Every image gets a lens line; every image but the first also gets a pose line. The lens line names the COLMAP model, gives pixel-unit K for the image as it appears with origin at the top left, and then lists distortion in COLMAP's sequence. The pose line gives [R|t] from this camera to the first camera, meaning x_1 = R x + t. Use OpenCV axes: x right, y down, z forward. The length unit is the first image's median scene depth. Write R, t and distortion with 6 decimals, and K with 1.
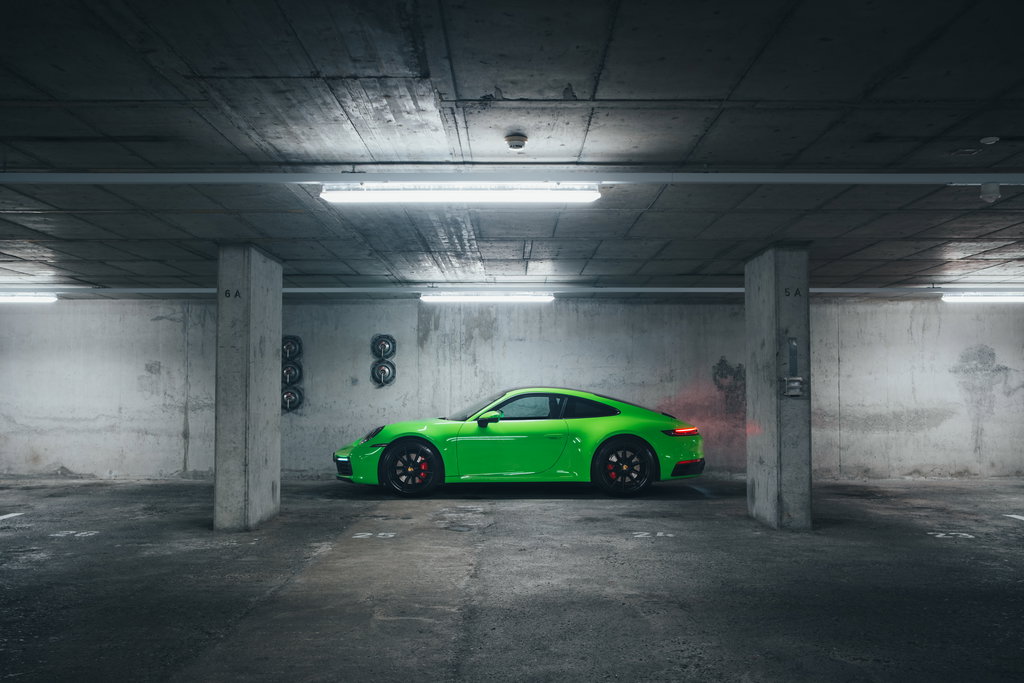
lens RADIAL K [[968.4, 0, 484.6], [0, 968.4, 360.6], [0, 0, 1]] dist [0.010858, 0.000000]
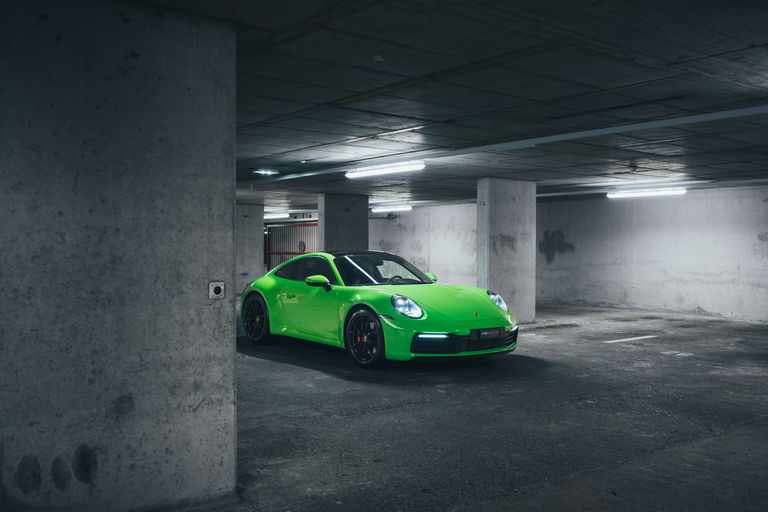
lens RADIAL K [[726.3, 0, 381.0], [0, 726.3, 256.9], [0, 0, 1]] dist [0.010858, 0.000000]
pose [[0.622635, 0.014247, -0.782383, 0.112636], [0.023493, 0.999043, 0.036889, -0.014672], [0.782160, -0.041349, 0.621704, -0.030496]]
